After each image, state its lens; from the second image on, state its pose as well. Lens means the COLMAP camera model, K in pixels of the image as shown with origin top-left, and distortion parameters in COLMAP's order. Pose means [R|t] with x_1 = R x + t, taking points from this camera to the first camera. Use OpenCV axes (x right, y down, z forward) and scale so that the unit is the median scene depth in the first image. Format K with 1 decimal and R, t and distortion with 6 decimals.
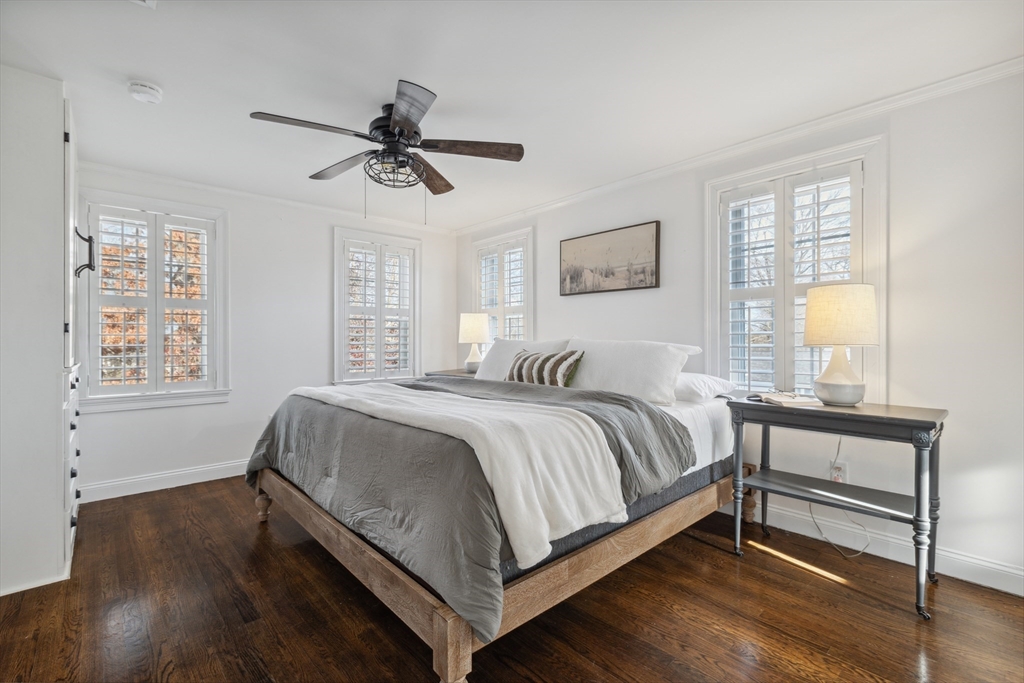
lens RADIAL K [[456.0, 0, 515.2], [0, 456.0, 345.8], [0, 0, 1]] dist [-0.002567, 0.001214]
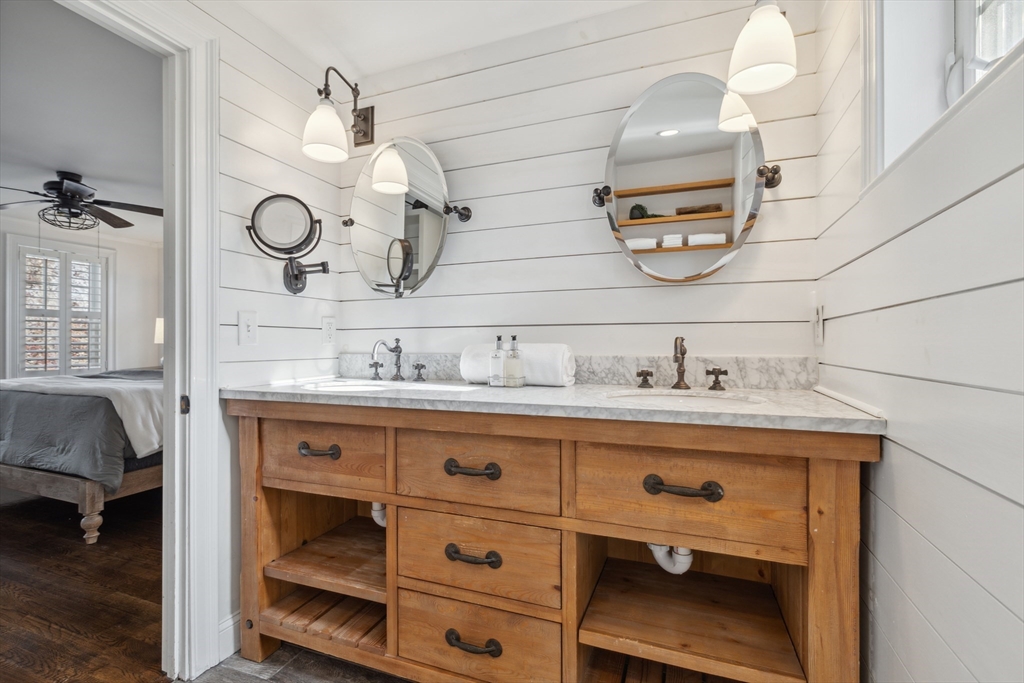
lens RADIAL K [[456.0, 0, 511.7], [0, 456.0, 338.4], [0, 0, 1]] dist [-0.002567, 0.001214]
pose [[0.895625, -0.003581, 0.444795, 0.444906], [0.007830, 0.999940, -0.007715, -0.002748], [-0.444740, 0.010393, 0.895599, -1.137832]]
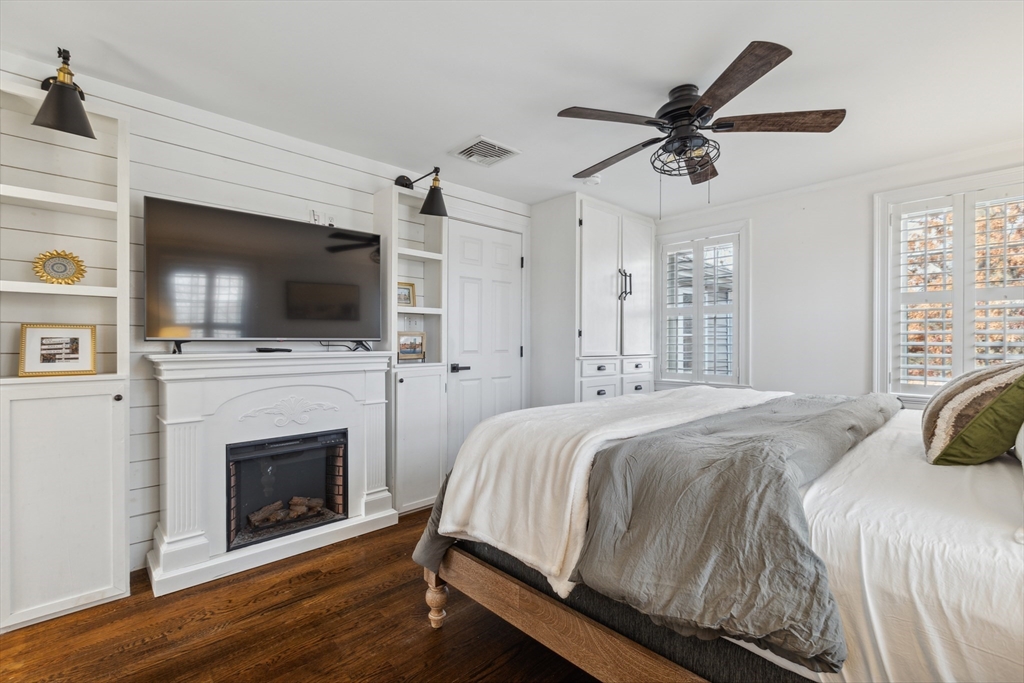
lens RADIAL K [[456.0, 0, 512.3], [0, 456.0, 341.2], [0, 0, 1]] dist [-0.002567, 0.001214]
pose [[0.025056, -0.005408, -0.999671, 0.911724], [-0.005739, 0.999968, -0.005553, -0.000360], [0.999670, 0.005877, 0.025025, 0.877467]]
